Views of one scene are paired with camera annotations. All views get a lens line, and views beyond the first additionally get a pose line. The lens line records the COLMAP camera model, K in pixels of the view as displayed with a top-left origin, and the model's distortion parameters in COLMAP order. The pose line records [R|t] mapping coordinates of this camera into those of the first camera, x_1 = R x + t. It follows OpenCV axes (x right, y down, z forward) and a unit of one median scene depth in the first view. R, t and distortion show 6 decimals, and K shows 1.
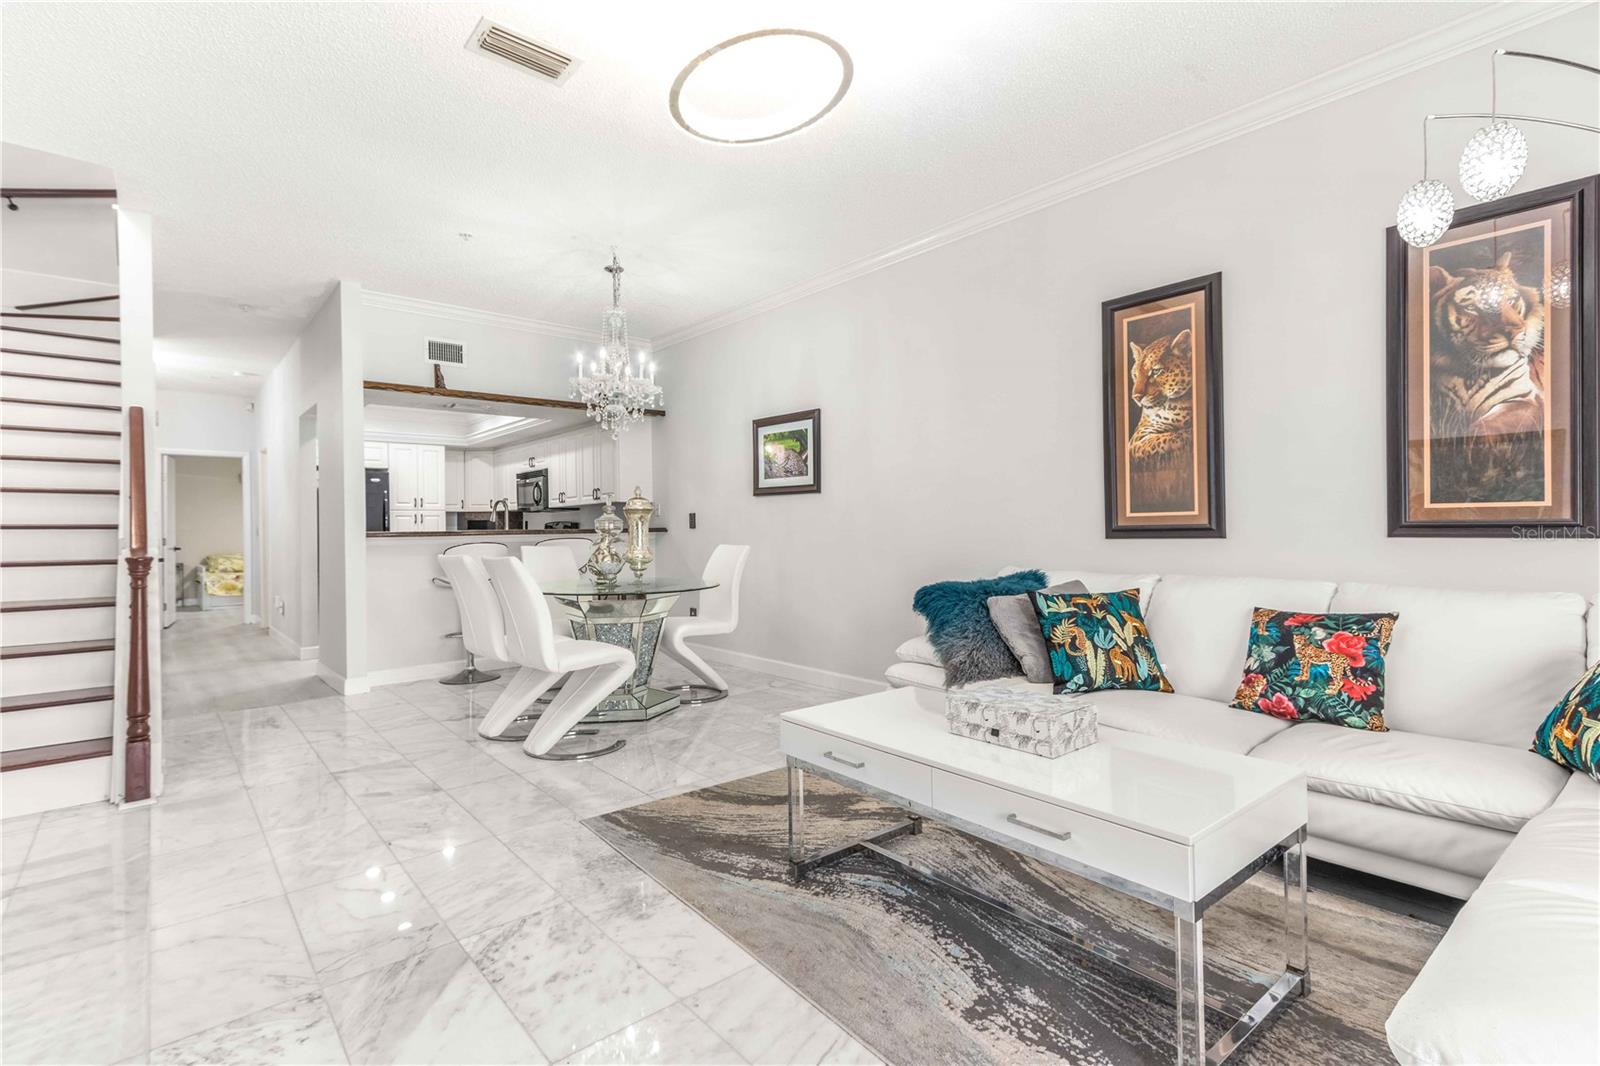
lens RADIAL K [[761.7, 0, 798.5], [0, 761.7, 531.3], [0, 0, 1]] dist [0.000248, 0.000056]
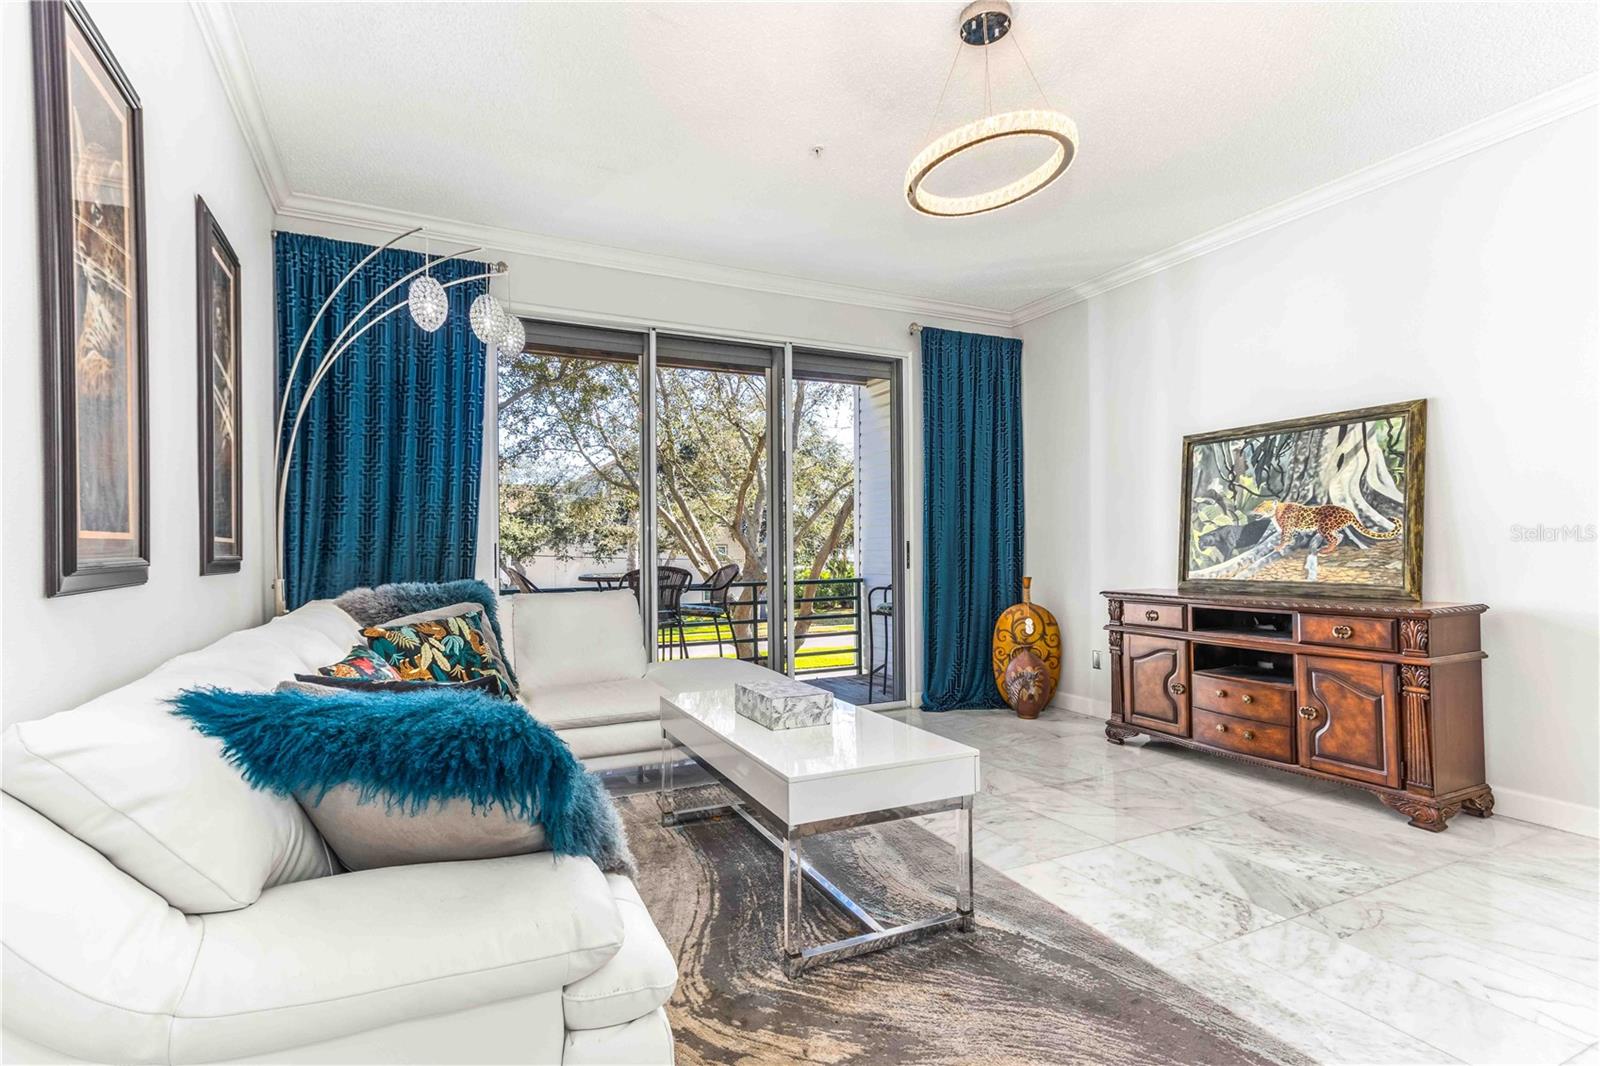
lens RADIAL K [[761.7, 0, 798.4], [0, 761.7, 540.1], [0, 0, 1]] dist [0.000248, 0.000056]
pose [[-0.971518, 0.019064, 0.236198, -0.035262], [0.018393, 0.999818, -0.005041, -0.008333], [-0.236251, -0.000553, -0.971692, 2.136627]]
